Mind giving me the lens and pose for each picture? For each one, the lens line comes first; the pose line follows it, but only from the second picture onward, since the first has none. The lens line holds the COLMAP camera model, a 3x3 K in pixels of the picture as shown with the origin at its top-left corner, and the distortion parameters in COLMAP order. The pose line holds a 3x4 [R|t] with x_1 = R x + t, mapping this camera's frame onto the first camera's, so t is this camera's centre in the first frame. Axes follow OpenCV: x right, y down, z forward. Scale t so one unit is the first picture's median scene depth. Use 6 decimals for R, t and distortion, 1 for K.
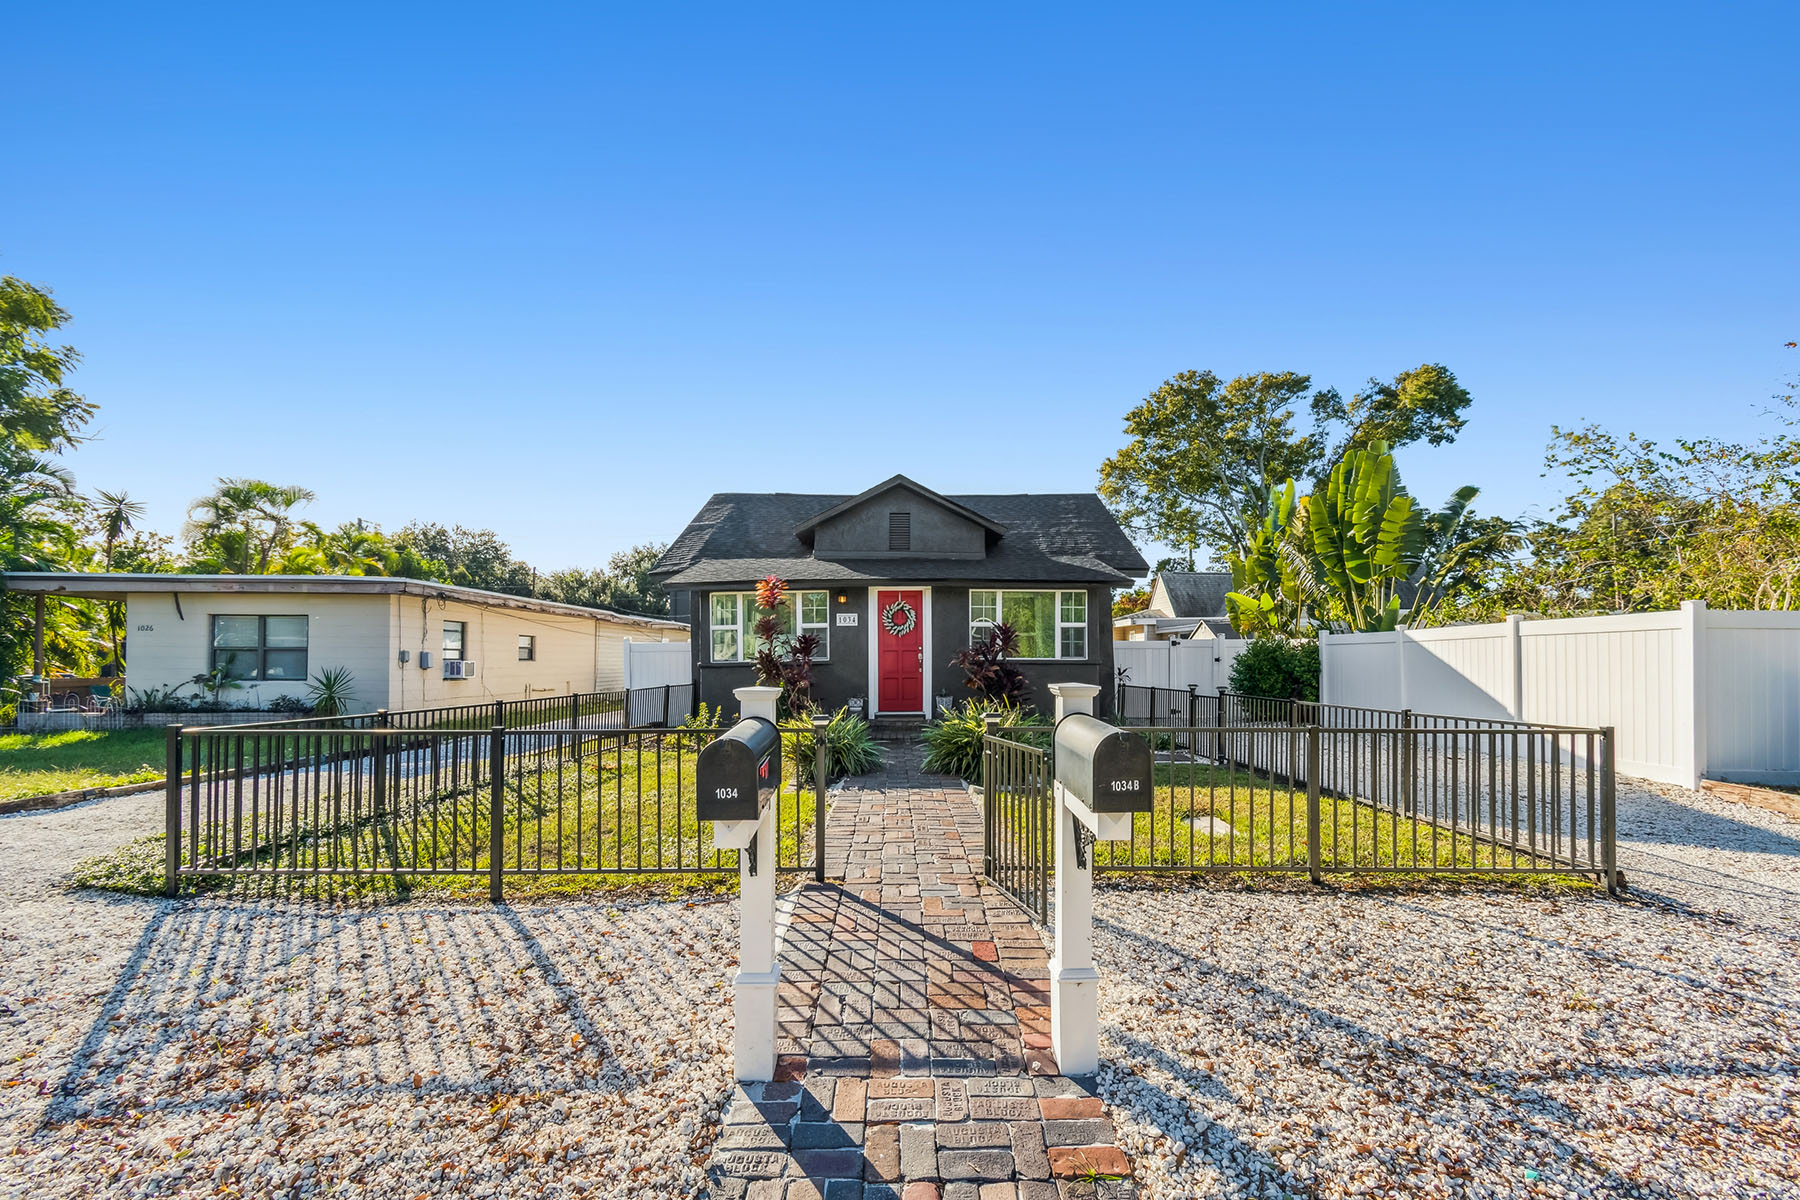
lens RADIAL K [[905.3, 0, 862.8], [0, 905.3, 634.4], [0, 0, 1]] dist [0.001584, 0.000331]
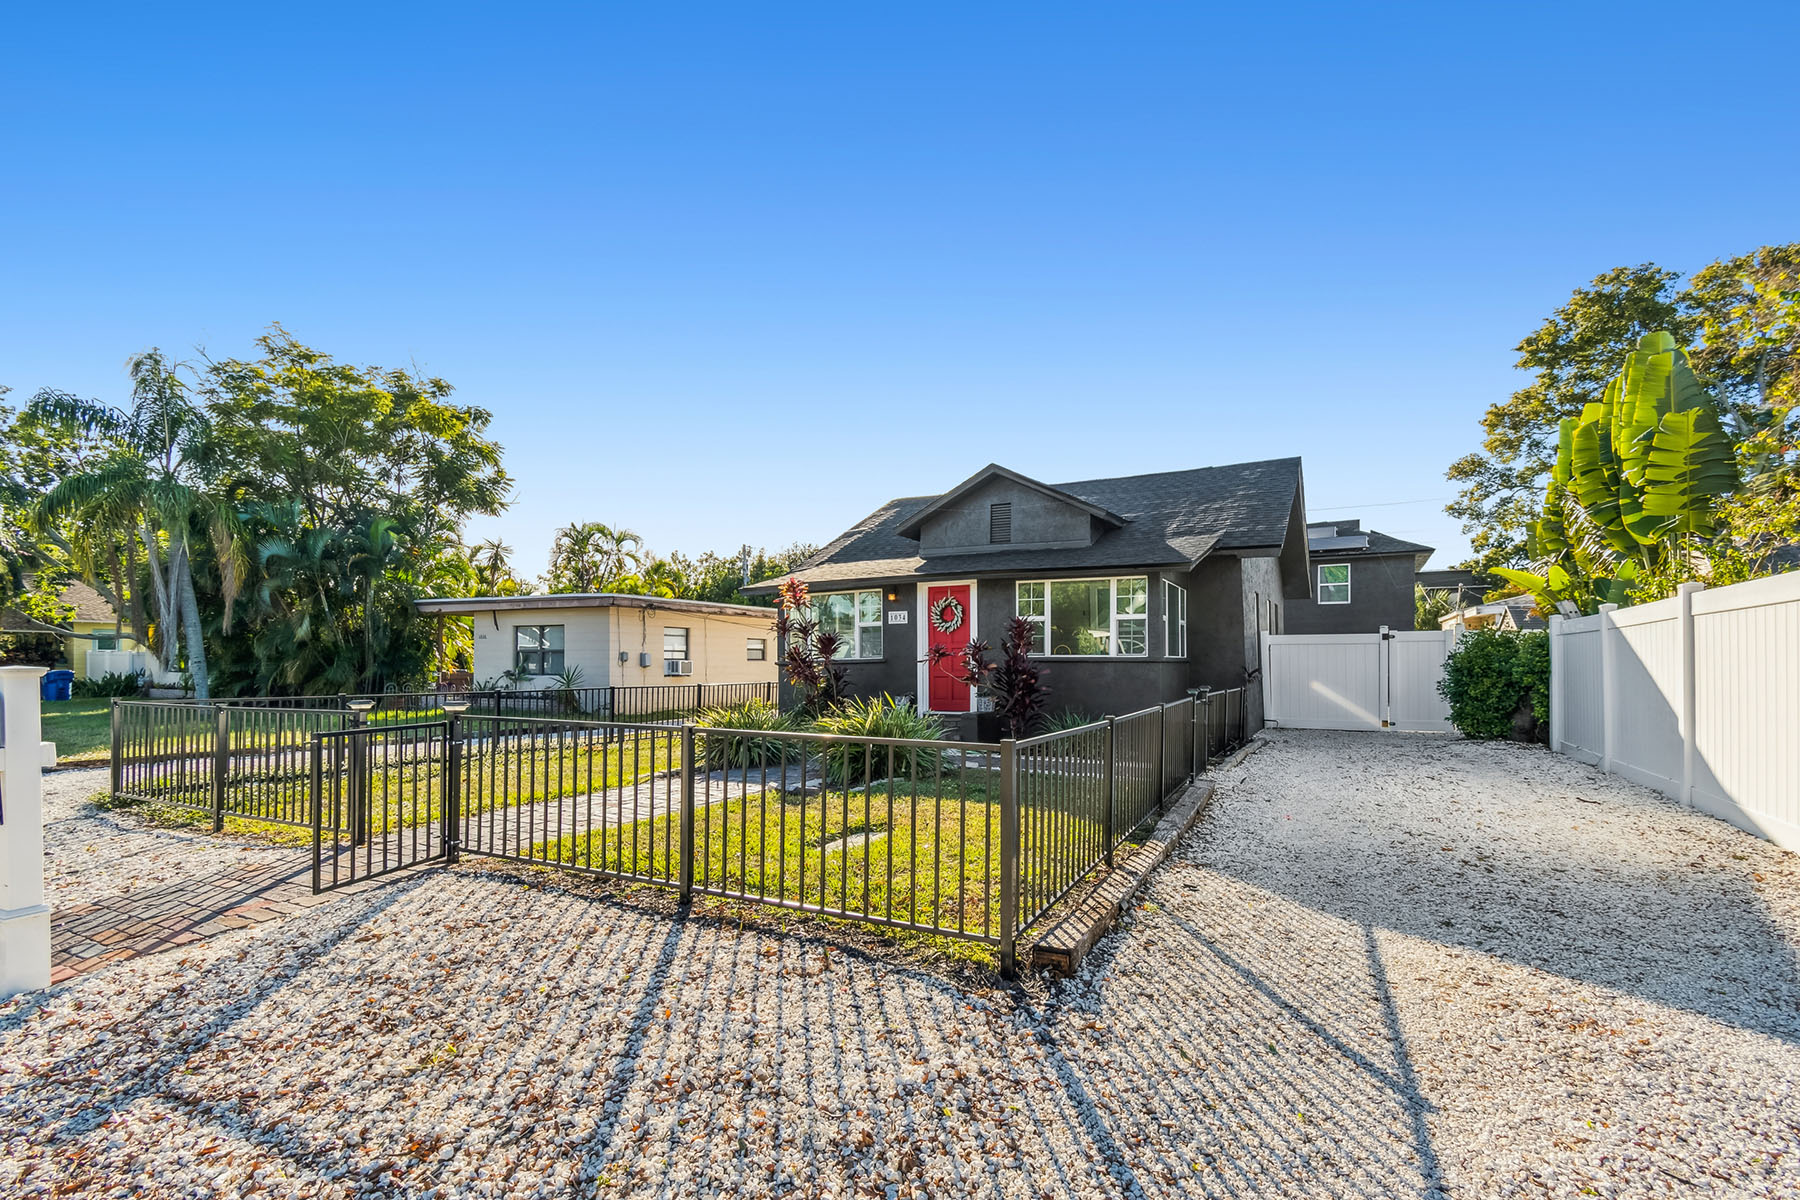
lens RADIAL K [[879.2, 0, 823.7], [0, 879.2, 632.7], [0, 0, 1]] dist [0.000705, 0.000272]
pose [[0.861585, -0.017273, -0.507319, 0.335905], [0.014250, 0.999850, -0.009841, 0.007327], [0.507413, 0.001249, 0.861702, 0.107774]]
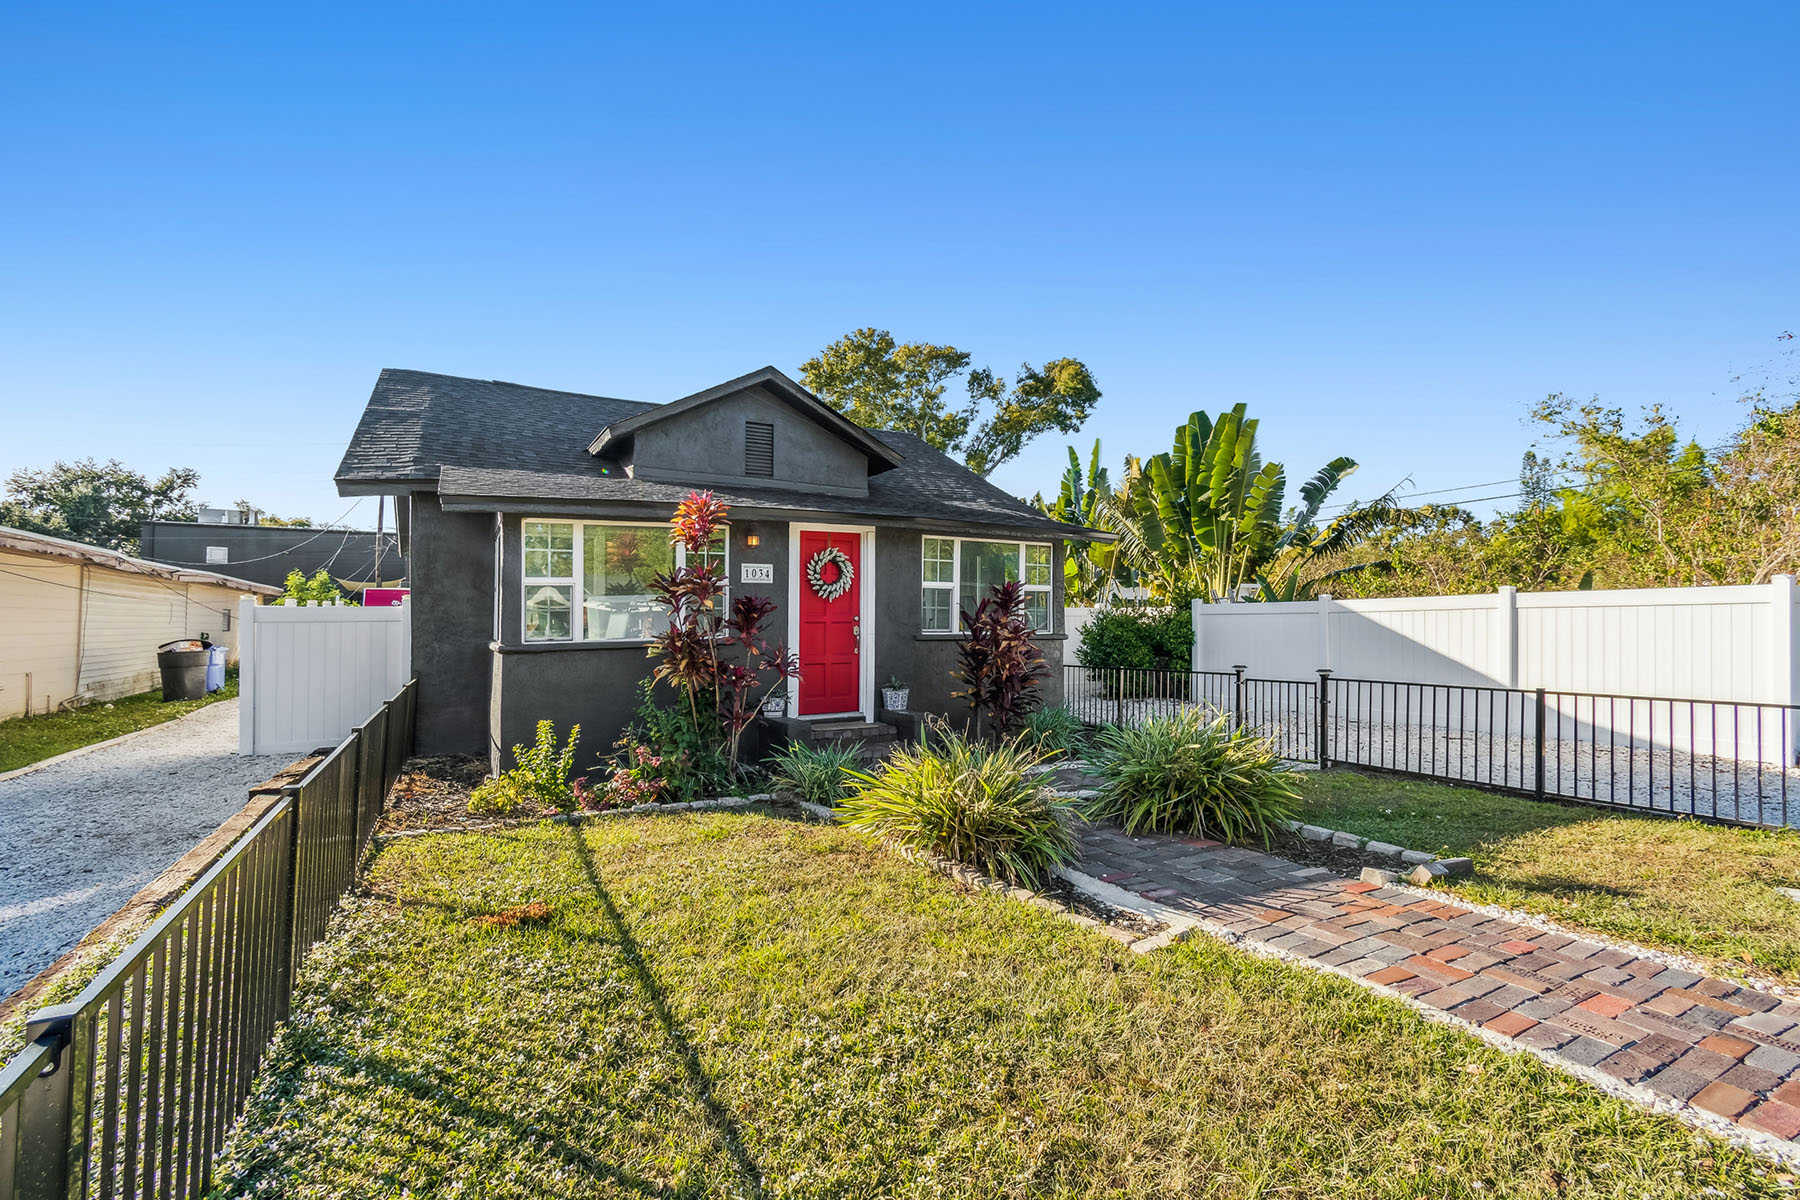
lens RADIAL K [[890.0, 0, 900.0], [0, 890.0, 600.0], [0, 0, 1]] dist [0.001590, -0.000005]
pose [[0.851935, 0.011579, 0.523520, -0.216325], [-0.012137, 0.999924, -0.002365, 0.002140], [-0.523507, -0.004340, 0.852010, 0.349391]]
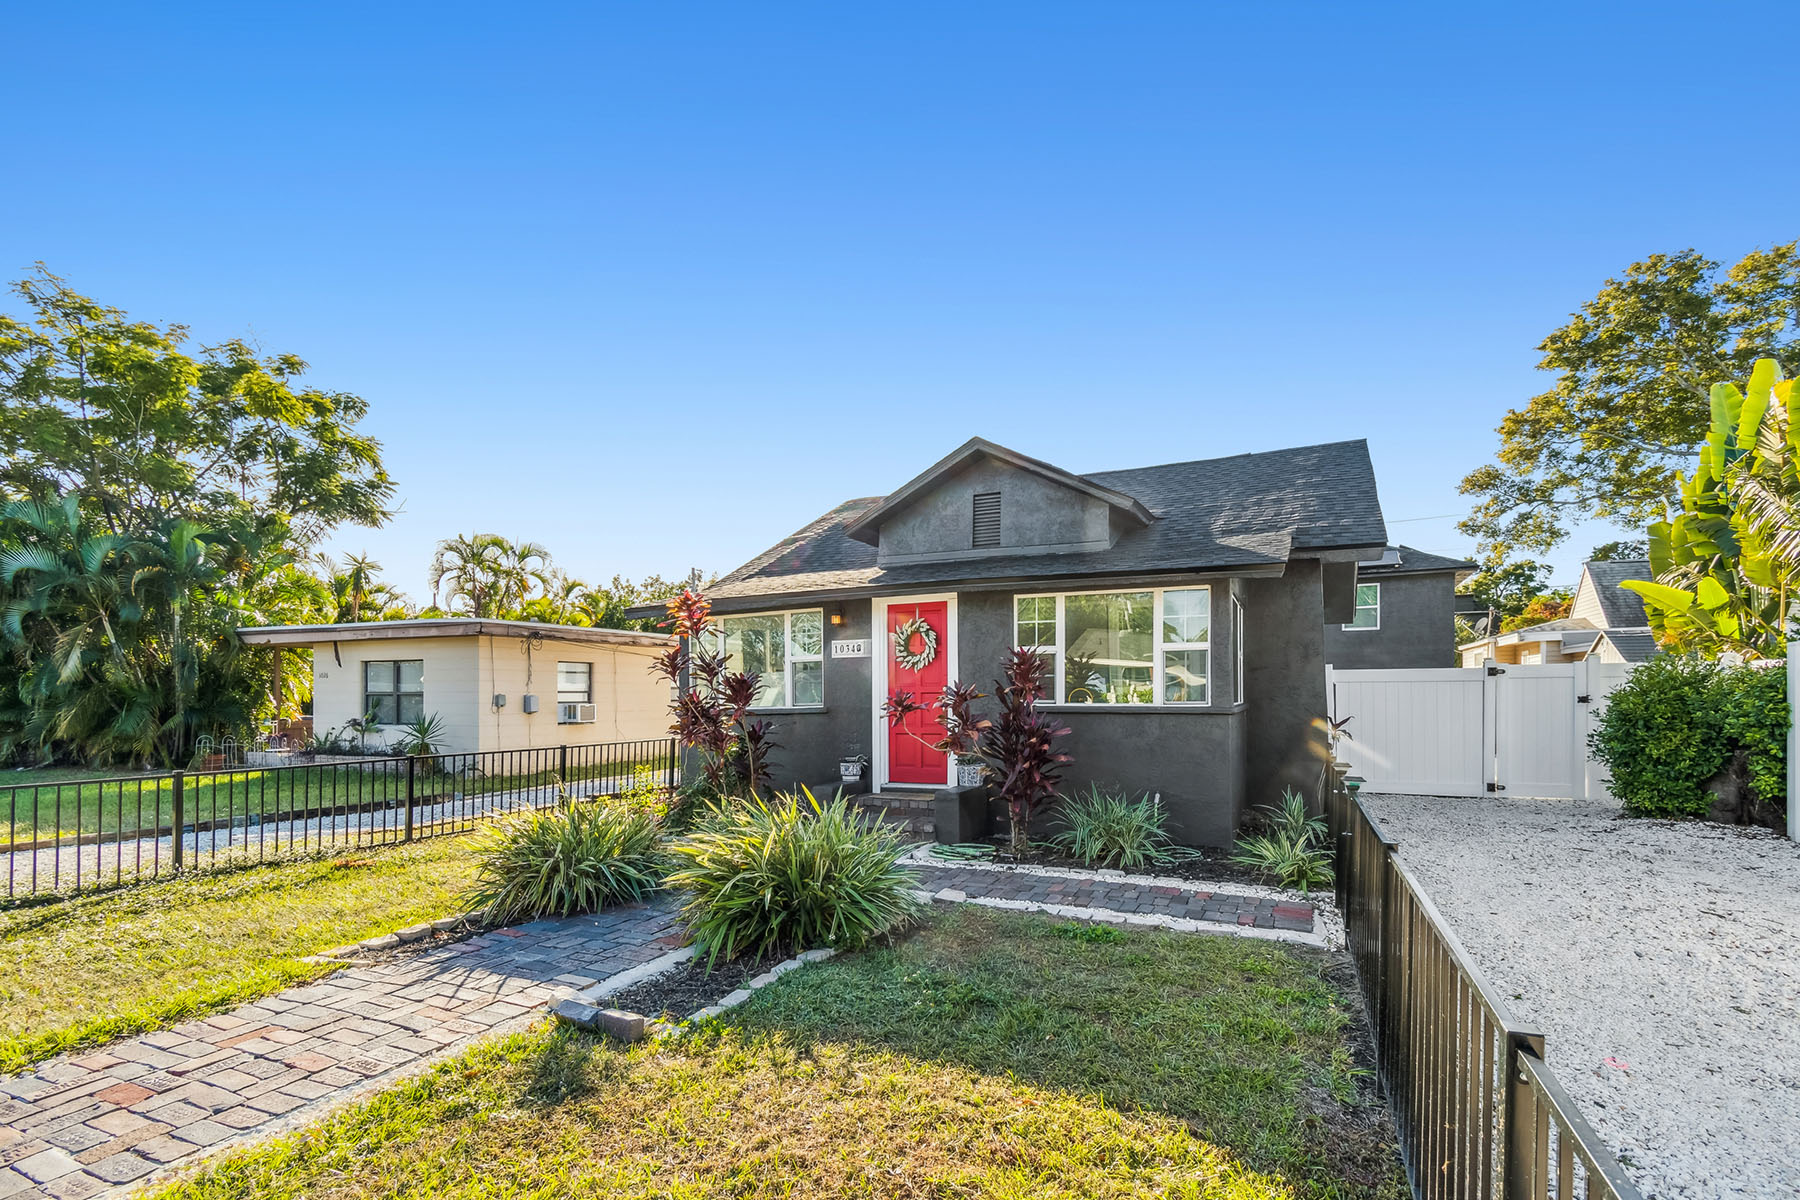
lens RADIAL K [[881.4, 0, 872.8], [0, 881.4, 686.9], [0, 0, 1]] dist [0.001400, -0.000158]
pose [[0.903437, -0.010601, -0.428590, 0.243778], [0.020871, 0.999596, 0.019269, 0.000271], [0.428213, -0.026354, 0.903293, 0.333859]]
